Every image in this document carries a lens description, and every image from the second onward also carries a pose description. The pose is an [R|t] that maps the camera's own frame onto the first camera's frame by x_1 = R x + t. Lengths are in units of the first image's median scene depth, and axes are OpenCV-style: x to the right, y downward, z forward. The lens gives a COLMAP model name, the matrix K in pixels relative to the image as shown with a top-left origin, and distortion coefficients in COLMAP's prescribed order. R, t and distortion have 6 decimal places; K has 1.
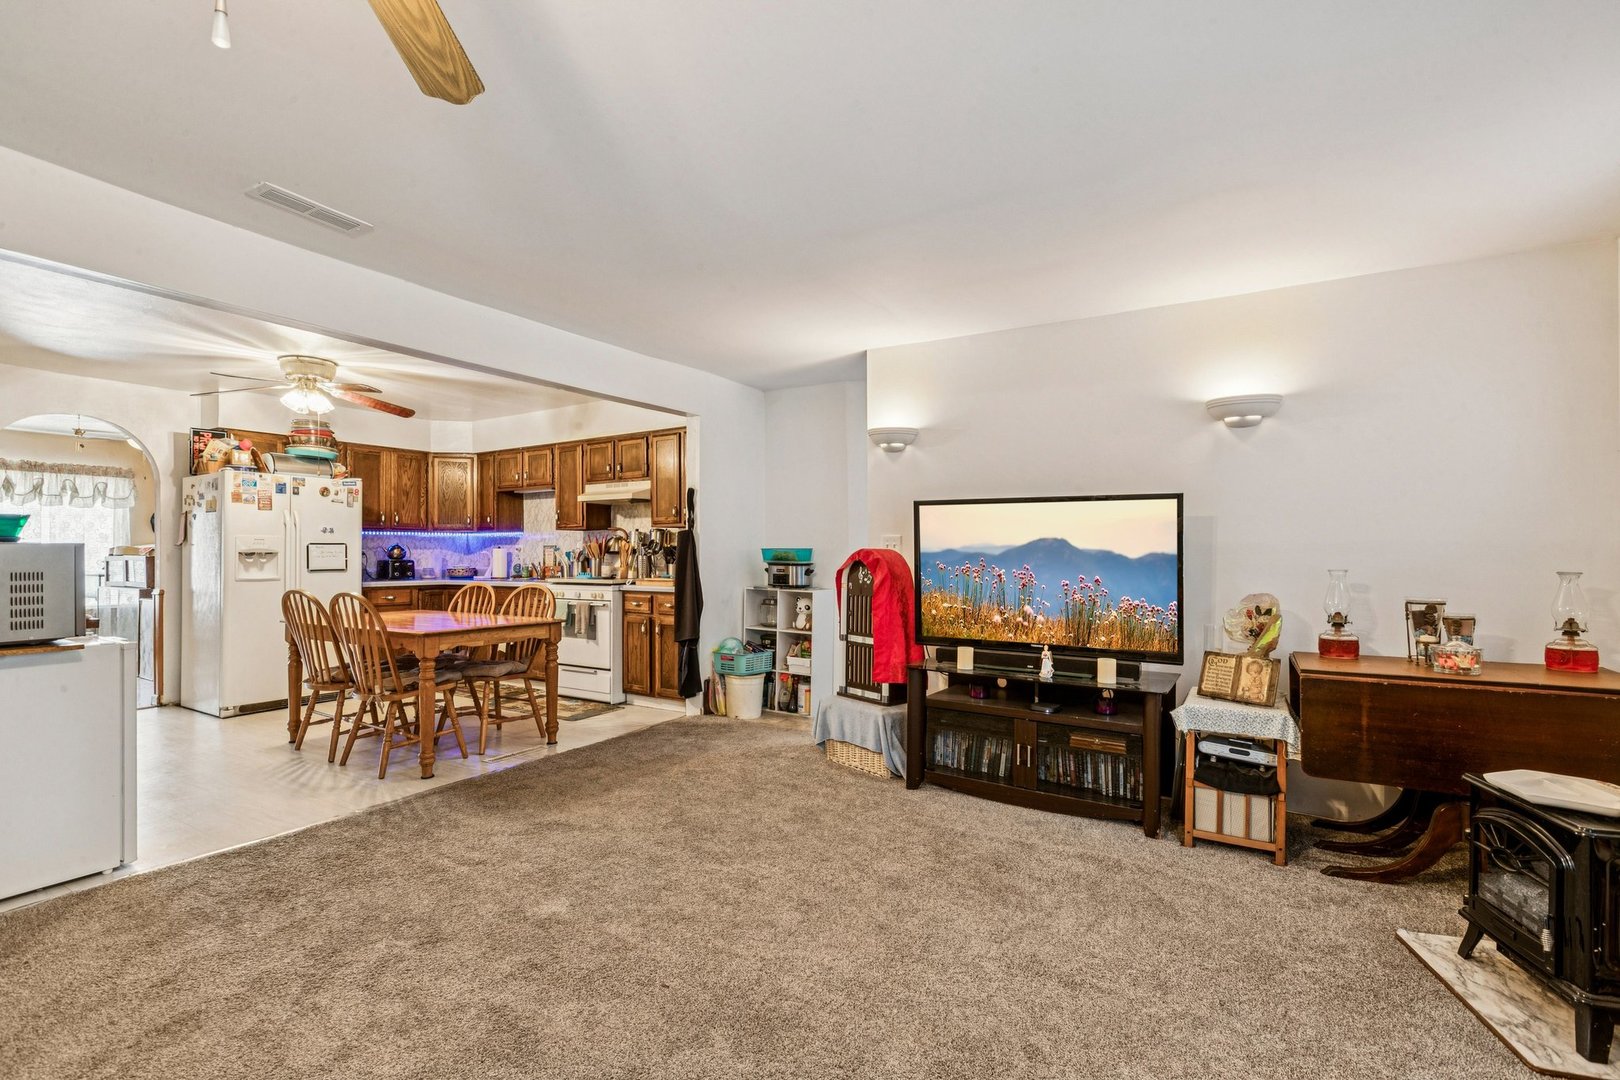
lens RADIAL K [[741.9, 0, 818.8], [0, 741.9, 551.2], [0, 0, 1]] dist [-0.001113, -0.000084]
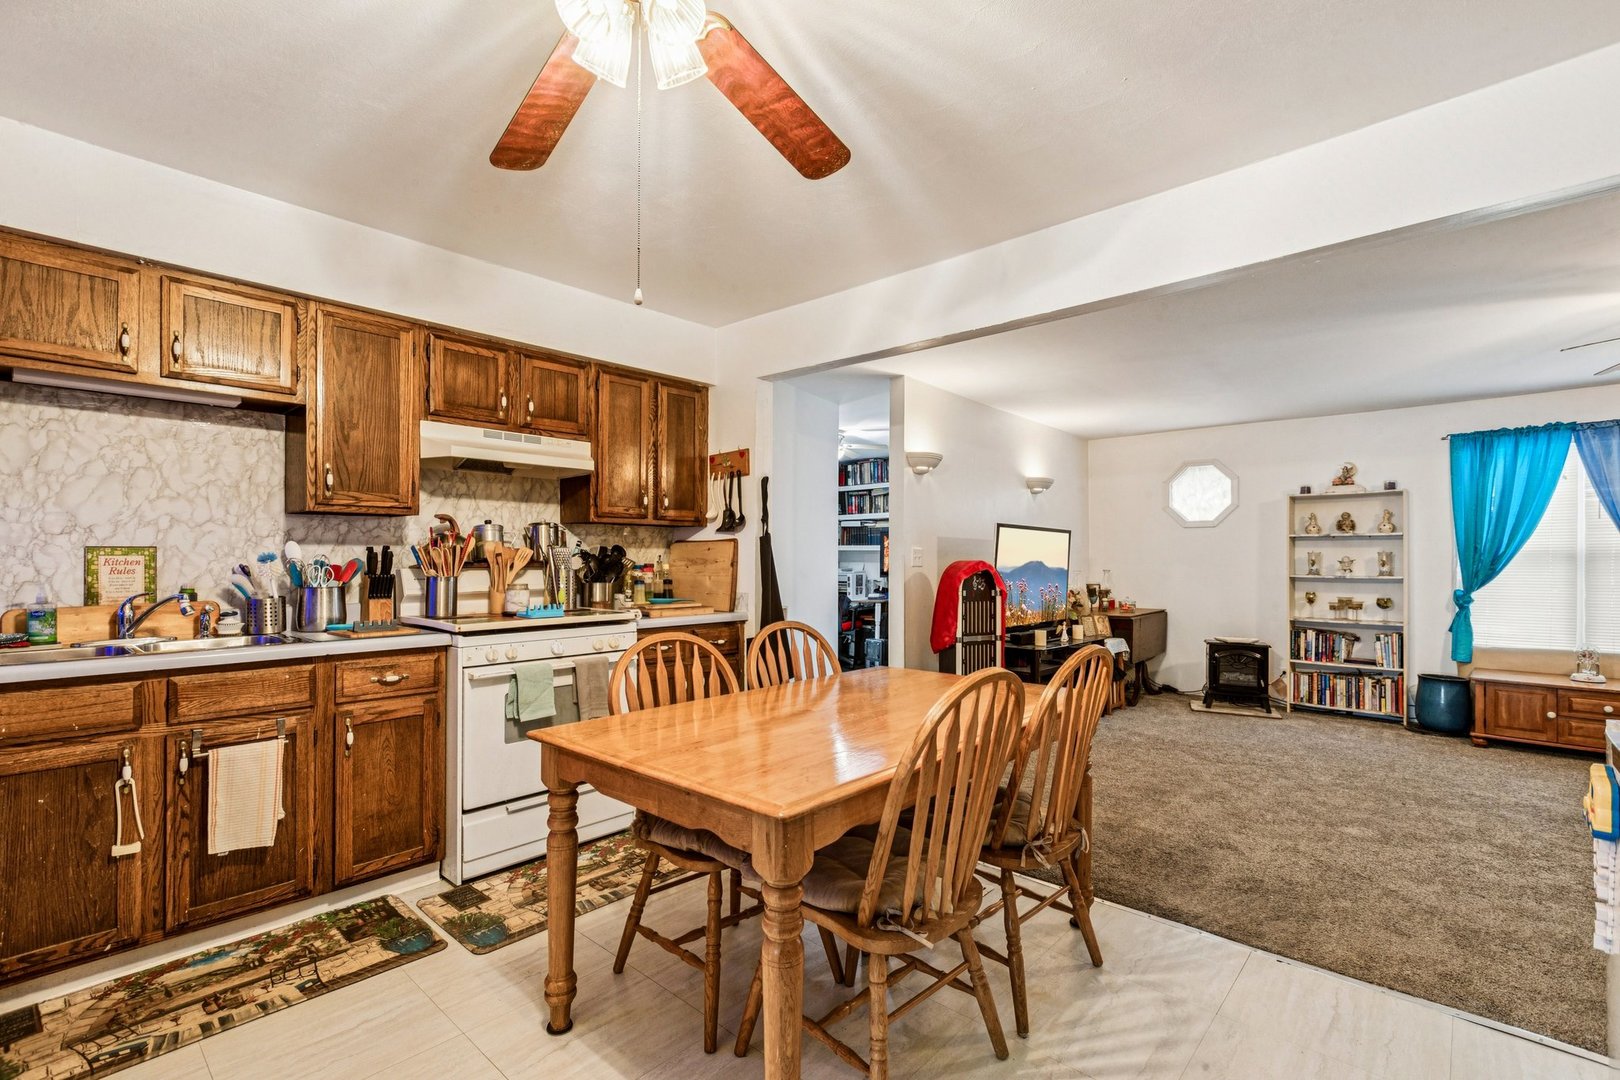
lens RADIAL K [[741.9, 0, 813.2], [0, 741.9, 550.8], [0, 0, 1]] dist [-0.001113, -0.000084]
pose [[0.176211, 0.012814, 0.984269, -0.703291], [-0.004138, 0.999916, -0.012277, -0.002752], [-0.984344, -0.001910, 0.176250, 0.656131]]
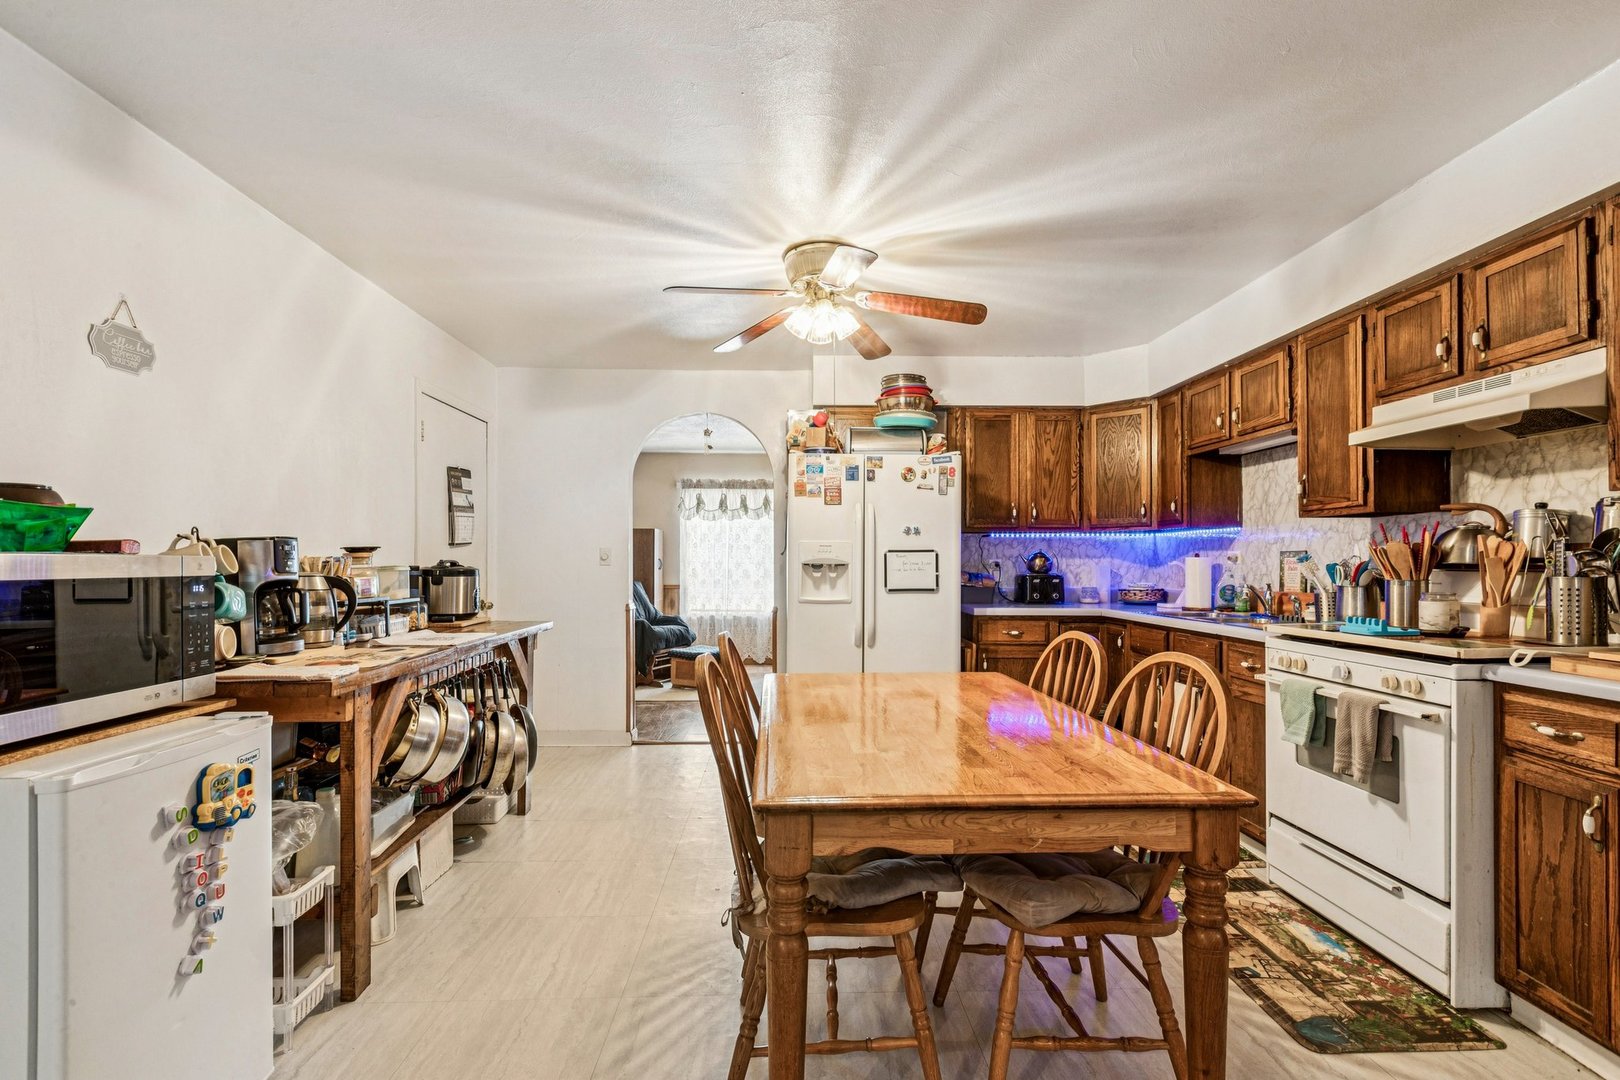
lens RADIAL K [[741.9, 0, 795.2], [0, 741.9, 557.9], [0, 0, 1]] dist [-0.001113, -0.000084]
pose [[0.545693, -0.001276, -0.837984, -0.135319], [-0.000606, 0.999998, -0.001917, -0.002117], [0.837985, 0.001554, 0.545691, 0.477638]]
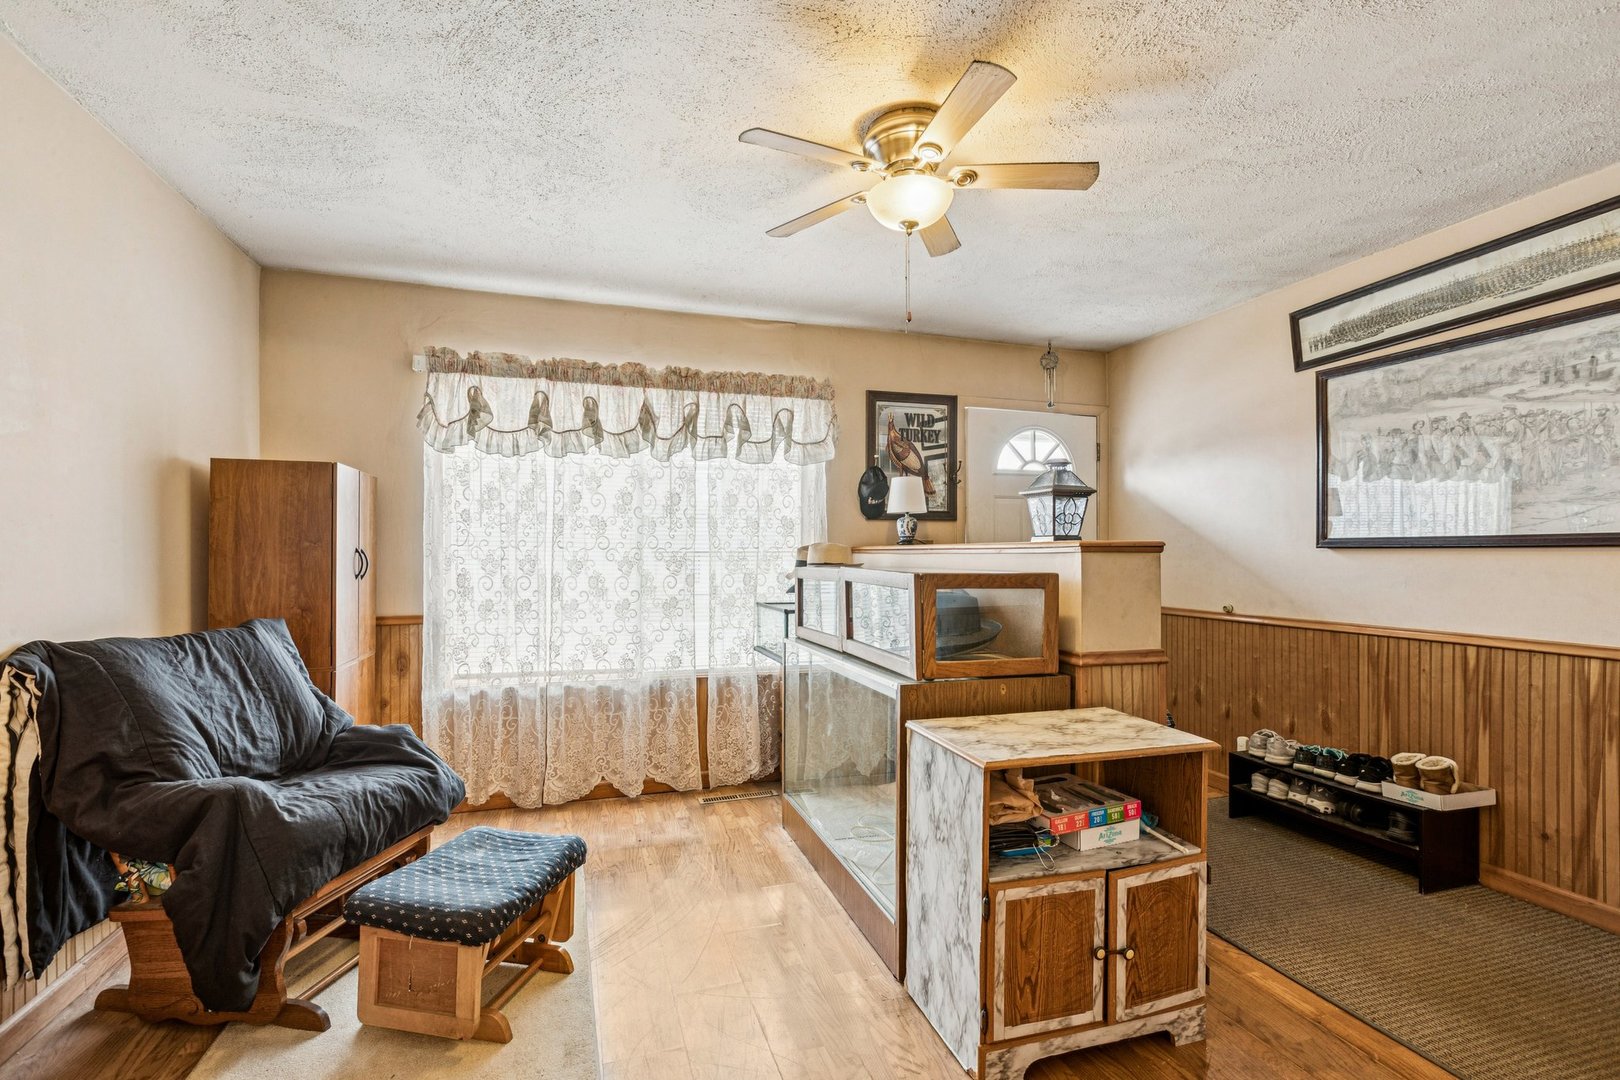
lens RADIAL K [[741.9, 0, 806.6], [0, 741.9, 548.4], [0, 0, 1]] dist [-0.001113, -0.000084]
pose [[0.759199, -0.001438, -0.650857, -0.801498], [0.000146, 0.999998, -0.002039, -0.002947], [0.650859, 0.001453, 0.759198, 0.801918]]
